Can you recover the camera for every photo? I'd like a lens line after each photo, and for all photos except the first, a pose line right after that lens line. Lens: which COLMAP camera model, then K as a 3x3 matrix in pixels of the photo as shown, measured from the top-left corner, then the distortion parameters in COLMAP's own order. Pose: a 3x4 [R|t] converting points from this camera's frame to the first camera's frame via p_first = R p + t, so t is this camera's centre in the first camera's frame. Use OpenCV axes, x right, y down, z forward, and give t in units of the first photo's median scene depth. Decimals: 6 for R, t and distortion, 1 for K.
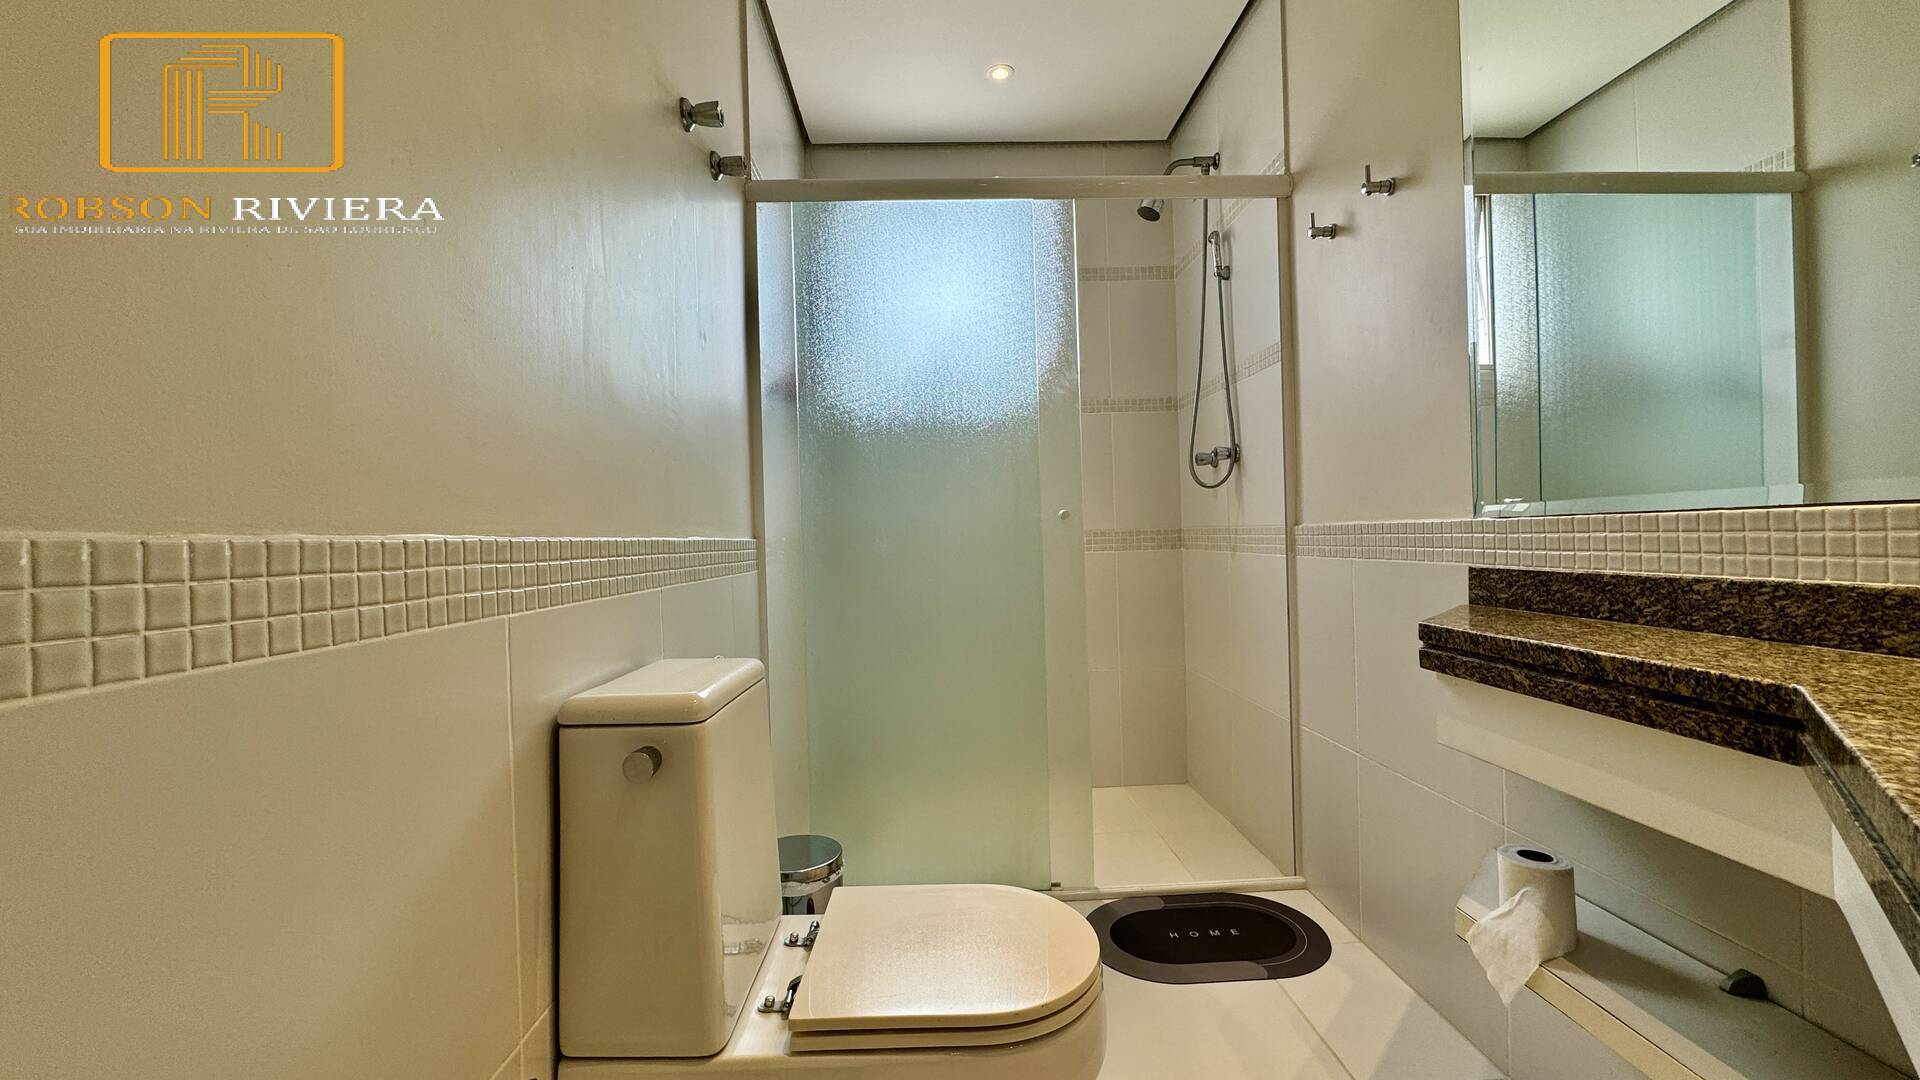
lens RADIAL K [[762.2, 0, 959.2], [0, 762.2, 543.6], [0, 0, 1]] dist [-0.003747, 0.000499]
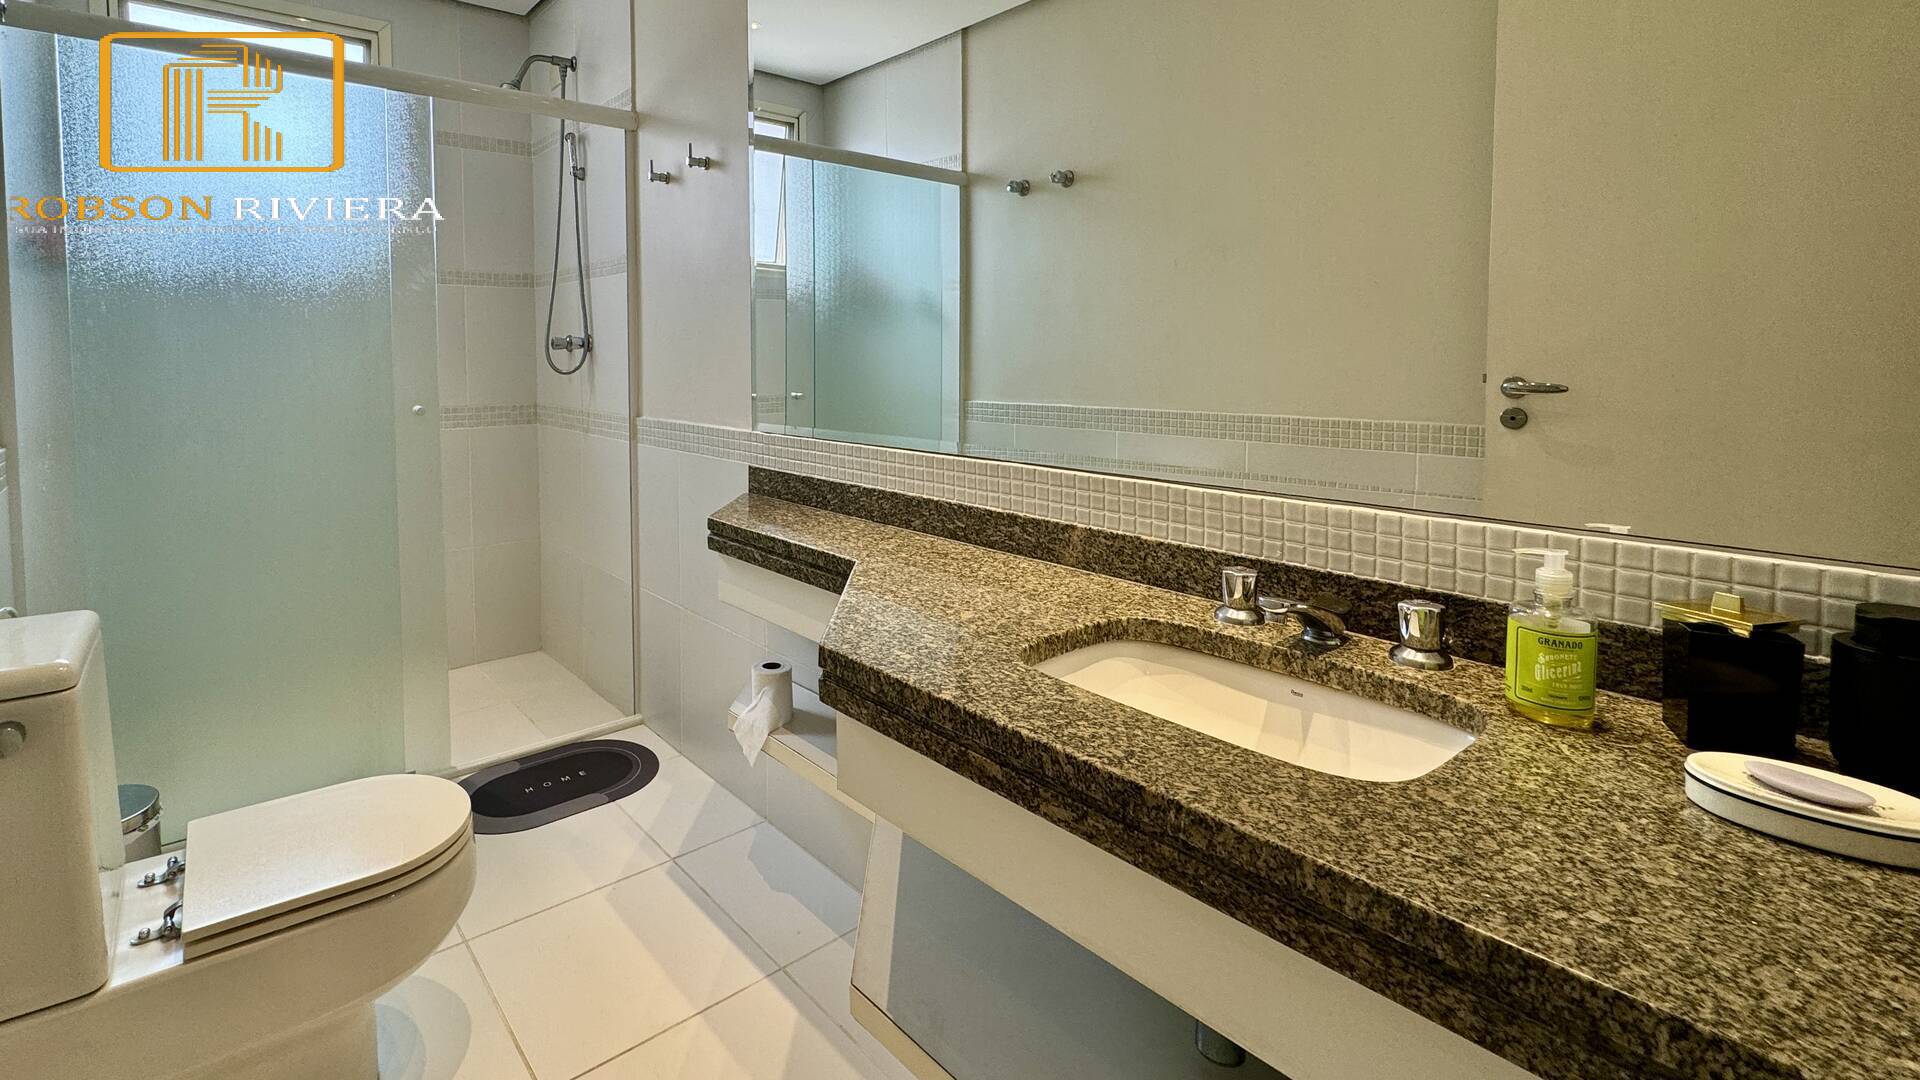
lens RADIAL K [[812.9, 0, 824.3], [0, 812.9, 414.6], [0, 0, 1]] dist [-0.003303, 0.000388]
pose [[0.811608, -0.003042, 0.584195, -0.059039], [-0.015748, 0.999509, 0.027082, -0.074779], [-0.583991, -0.031180, 0.811161, -0.198131]]
